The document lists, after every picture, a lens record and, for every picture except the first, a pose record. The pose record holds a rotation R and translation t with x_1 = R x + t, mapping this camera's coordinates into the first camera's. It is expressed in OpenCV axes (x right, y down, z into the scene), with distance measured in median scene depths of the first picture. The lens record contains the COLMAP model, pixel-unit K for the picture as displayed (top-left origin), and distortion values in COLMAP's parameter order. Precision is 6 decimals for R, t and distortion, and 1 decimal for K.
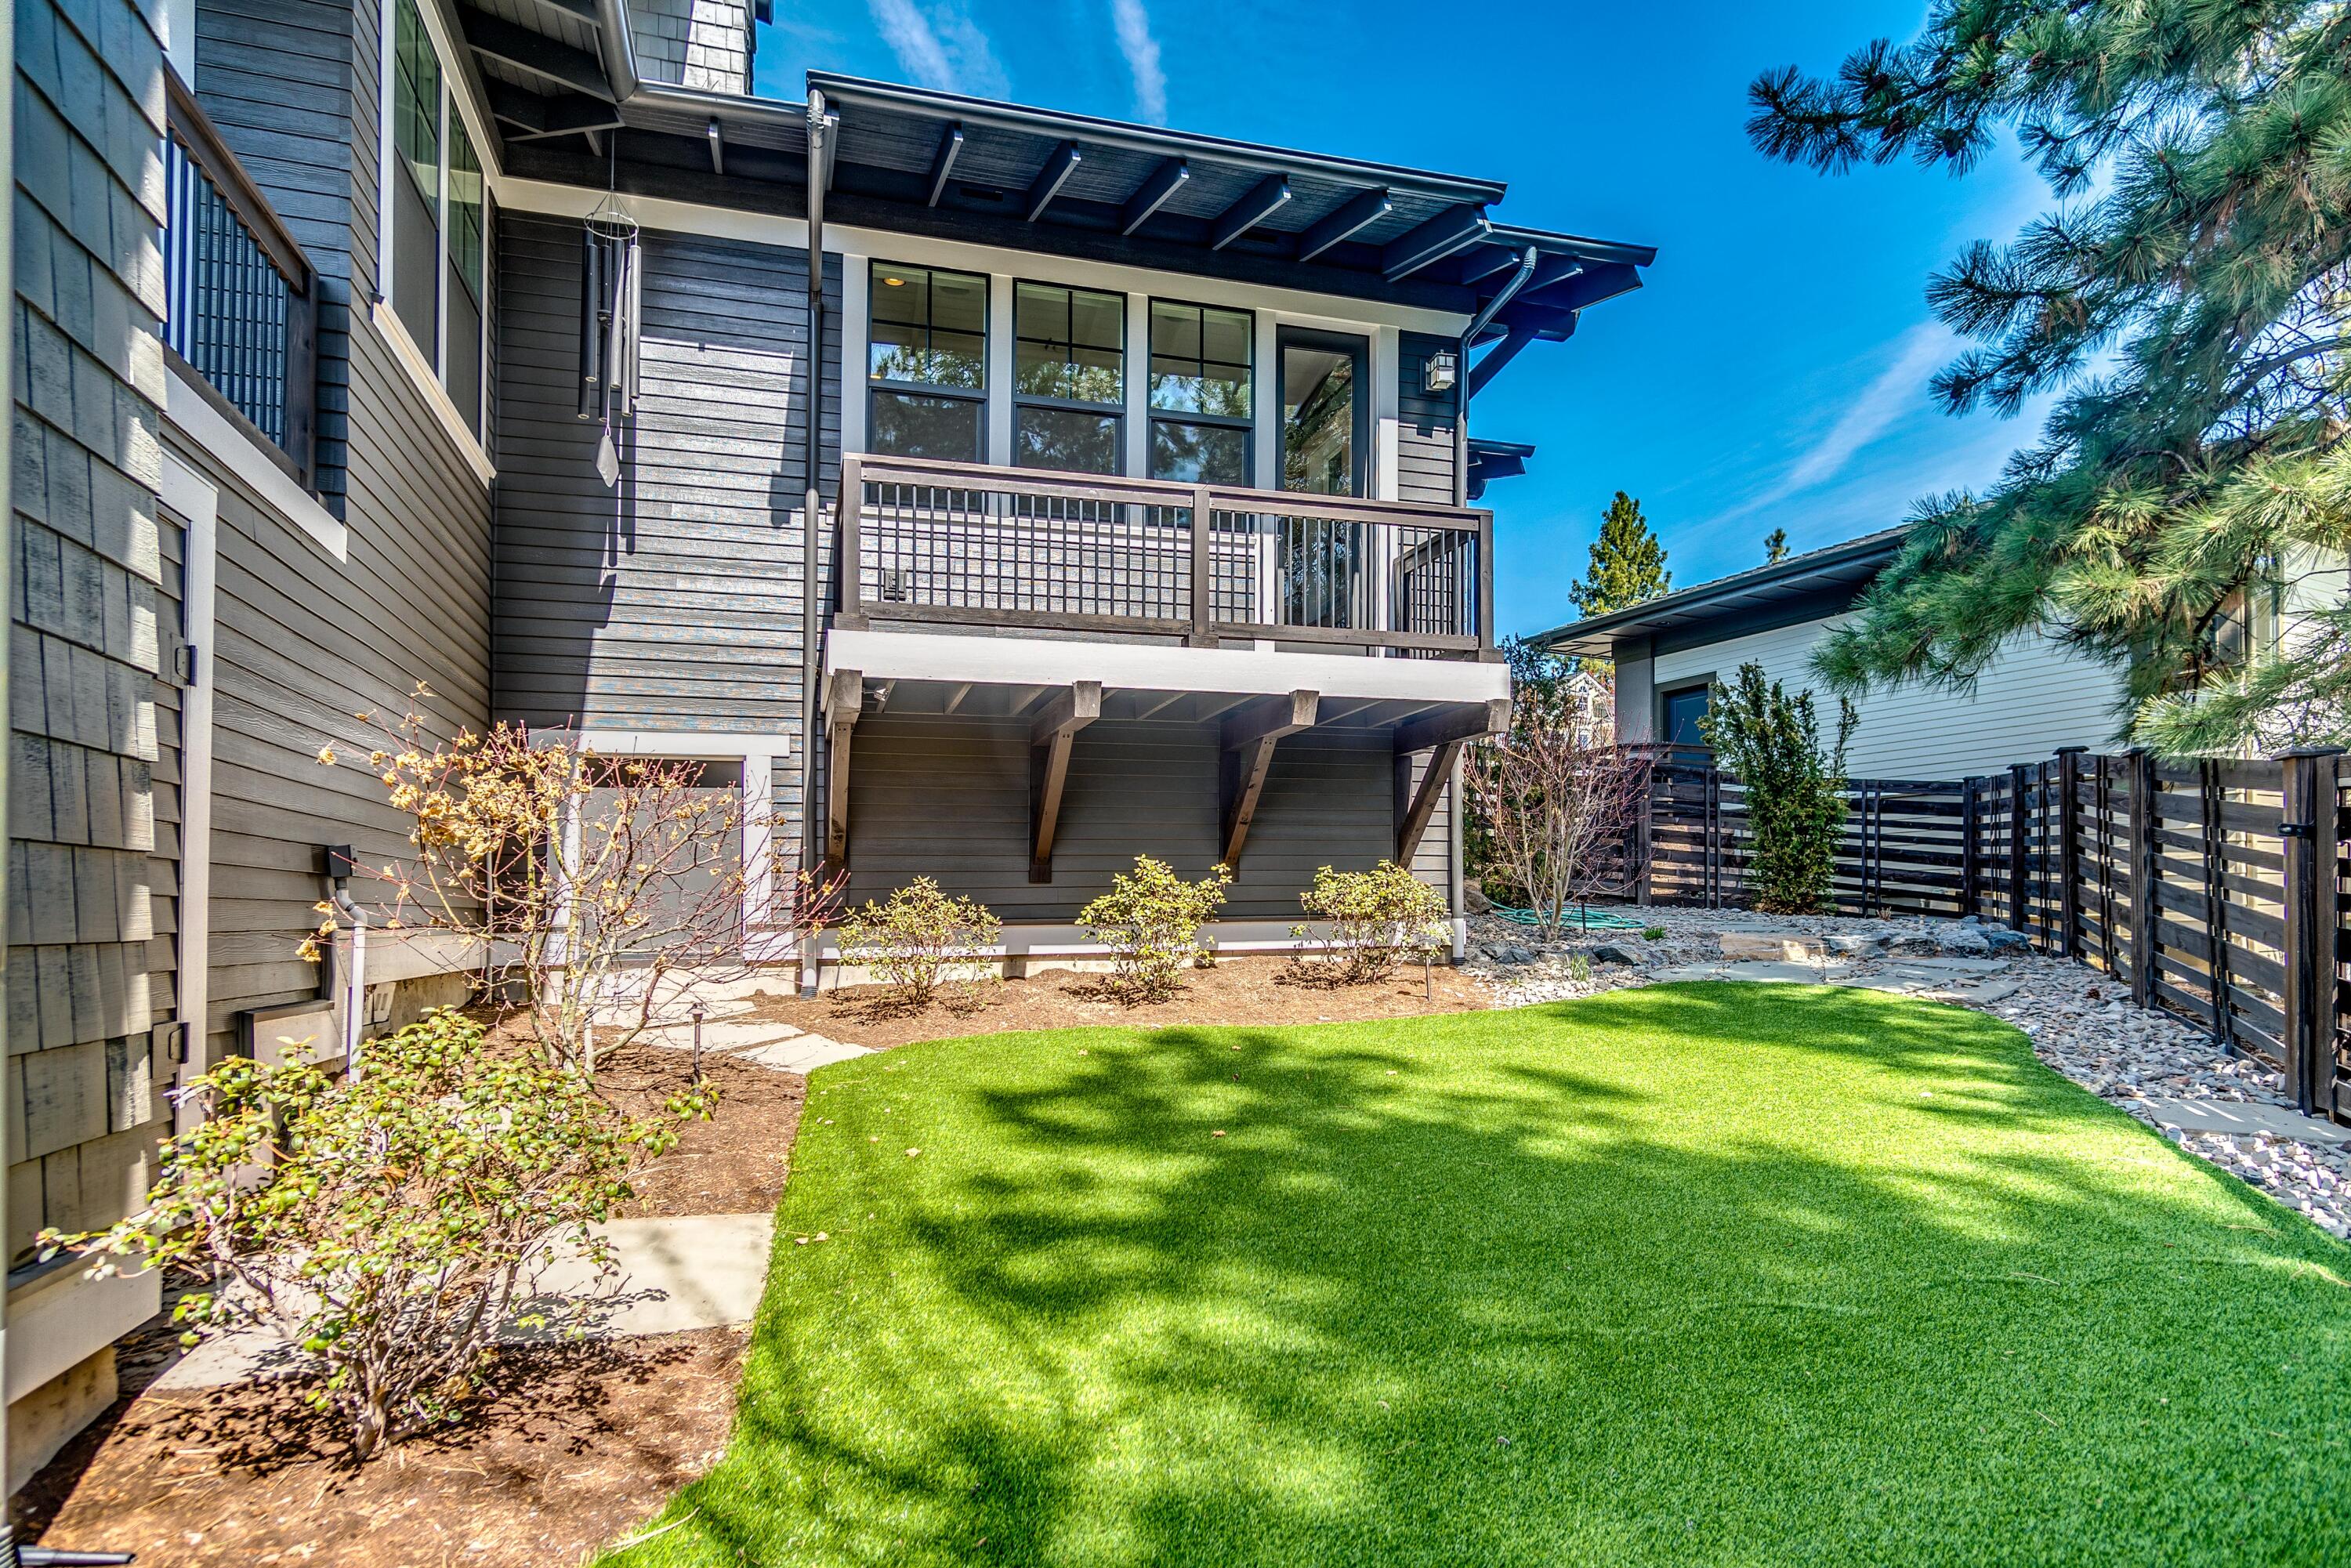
lens RADIAL K [[1130.8, 0, 1192.3], [0, 1130.8, 783.4], [0, 0, 1]] dist [0.003277, 0.001691]
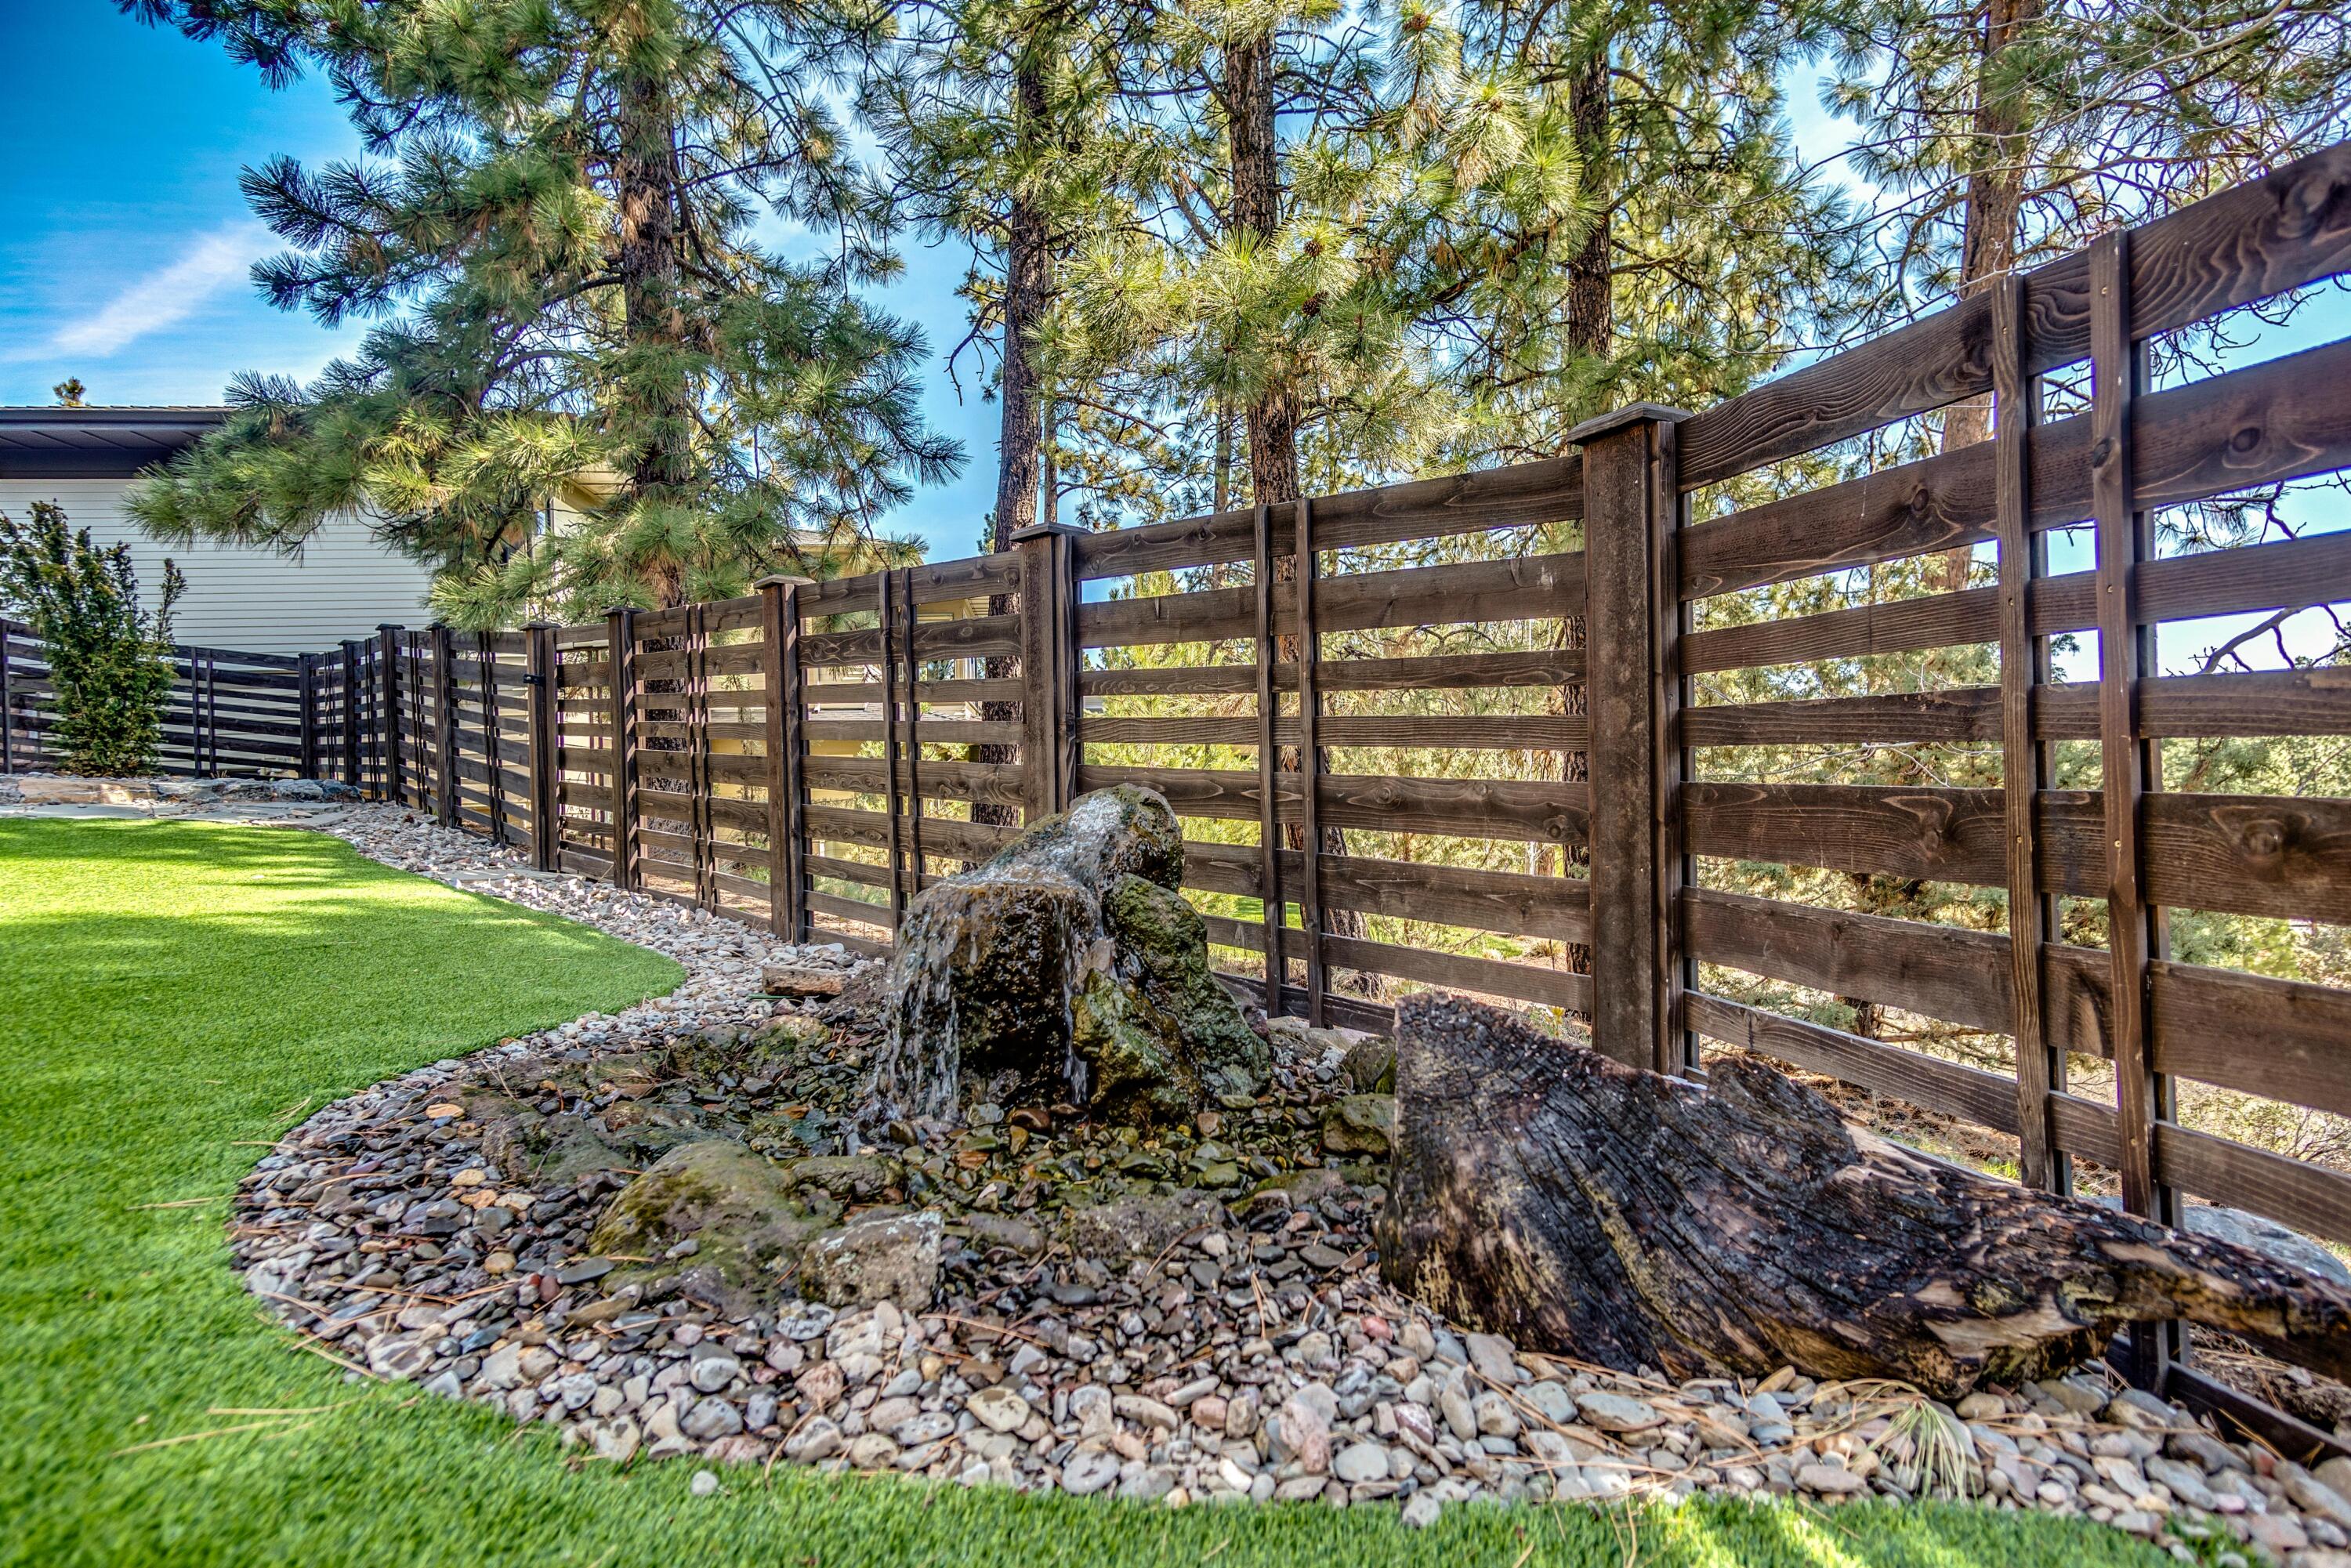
lens RADIAL K [[1130.8, 0, 1192.3], [0, 1130.8, 783.4], [0, 0, 1]] dist [0.003277, 0.001691]
pose [[0.312107, -0.037346, 0.949313, -0.108649], [-0.010838, 0.999022, 0.042865, 0.076309], [-0.949985, -0.023667, 0.311397, -0.189148]]
